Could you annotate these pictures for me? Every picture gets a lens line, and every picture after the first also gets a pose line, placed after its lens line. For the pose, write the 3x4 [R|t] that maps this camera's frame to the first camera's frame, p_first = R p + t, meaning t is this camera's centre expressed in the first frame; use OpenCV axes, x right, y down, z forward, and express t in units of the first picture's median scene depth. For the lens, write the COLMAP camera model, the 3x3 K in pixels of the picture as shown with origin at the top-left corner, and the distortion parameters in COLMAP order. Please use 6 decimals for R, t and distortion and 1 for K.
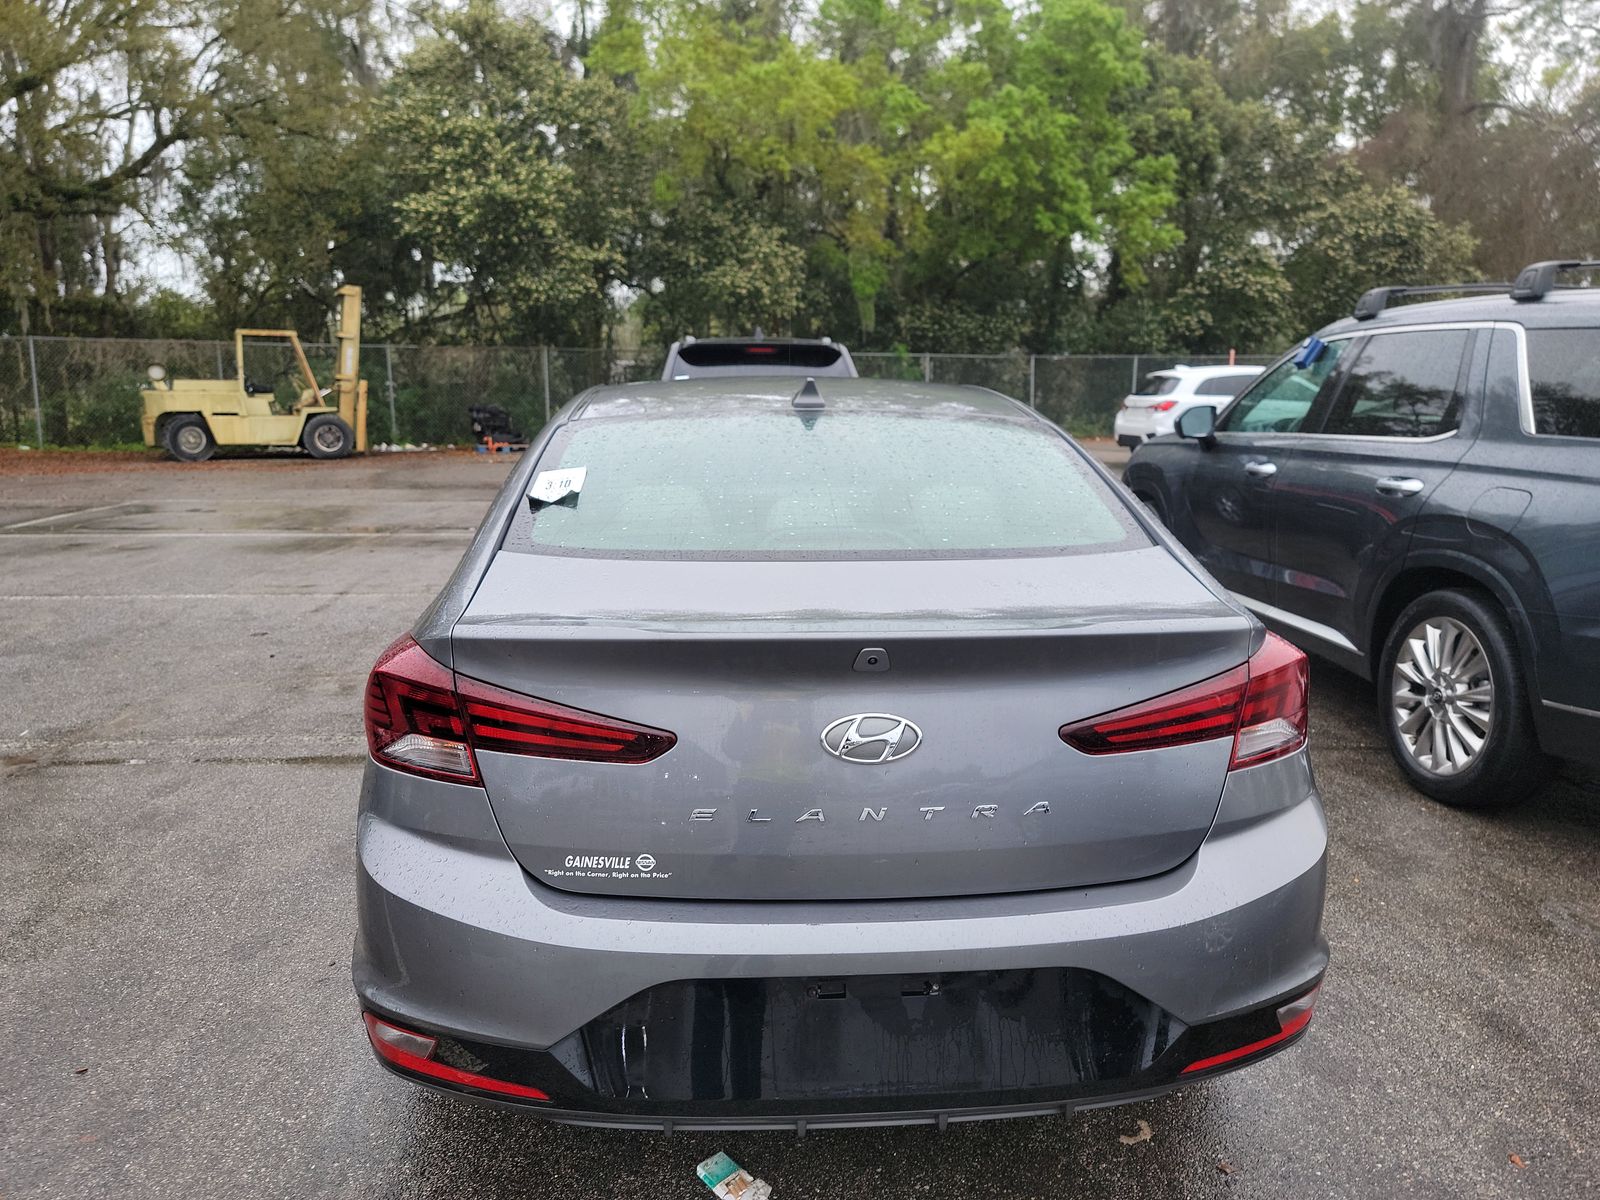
lens RADIAL K [[1146.9, 0, 797.2], [0, 1146.9, 604.9], [0, 0, 1]] dist [0.073022, -0.060331]
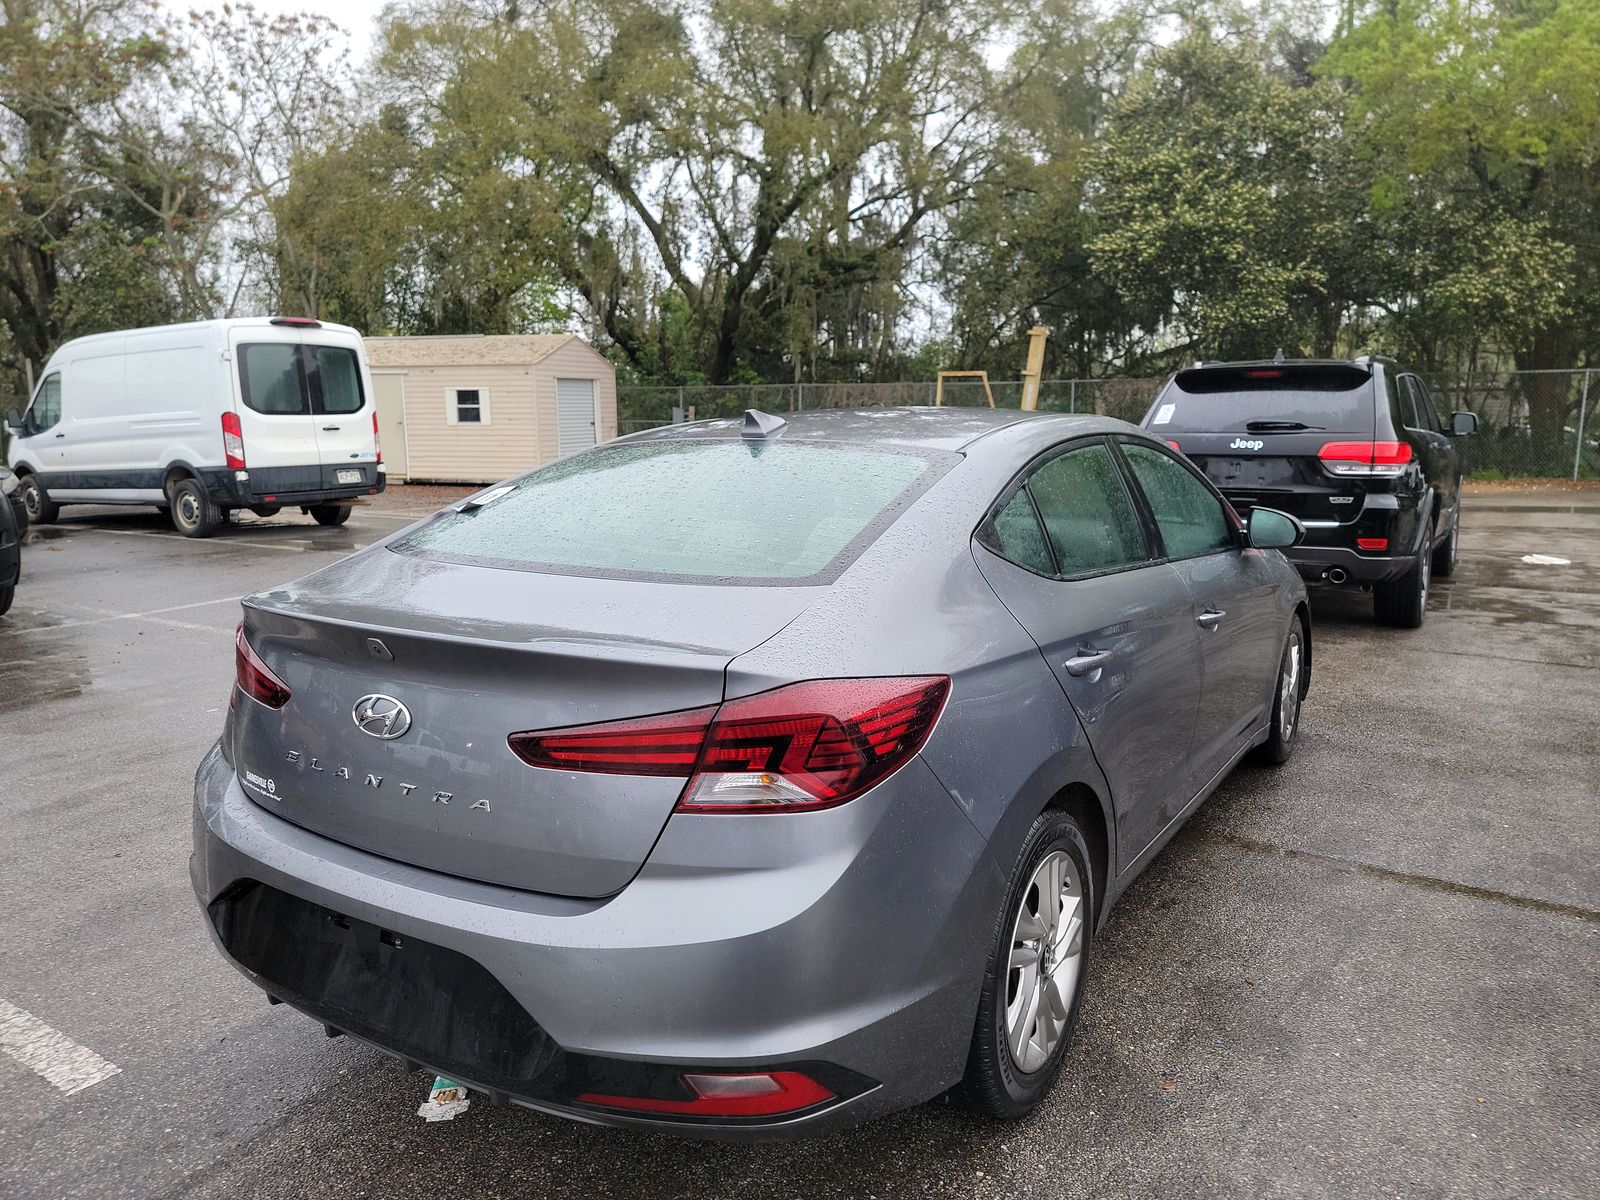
lens RADIAL K [[1146.9, 0, 797.2], [0, 1146.9, 604.9], [0, 0, 1]] dist [0.073022, -0.060331]
pose [[0.790809, 0.090602, -0.605320, 0.107739], [-0.106666, 0.994250, 0.009464, -0.005152], [0.602697, 0.057083, 0.795926, 0.030638]]
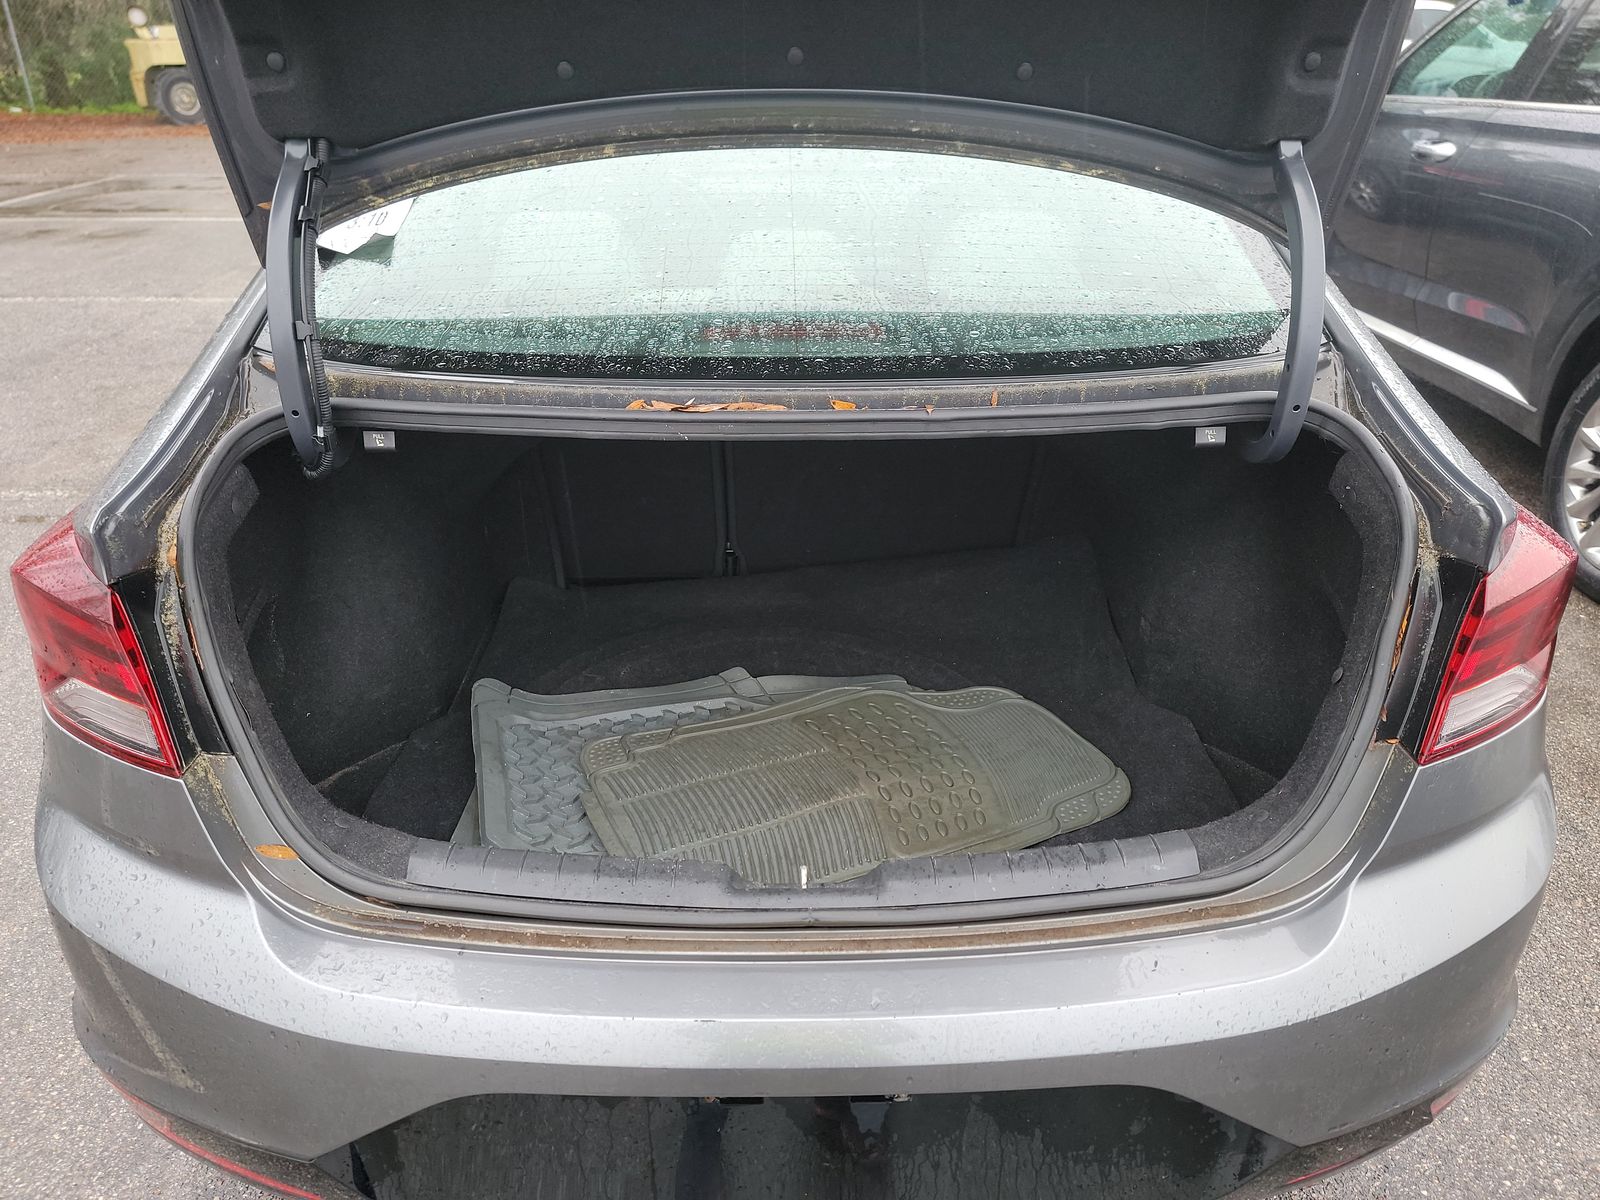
lens RADIAL K [[1115.4, 0, 796.7], [0, 1115.4, 625.2], [0, 0, 1]] dist [0.067738, -0.060549]
pose [[0.998058, 0.024484, -0.057274, 0.009069], [-0.006519, 0.955510, 0.294886, -0.010215], [0.061946, -0.293940, 0.953814, 0.047833]]
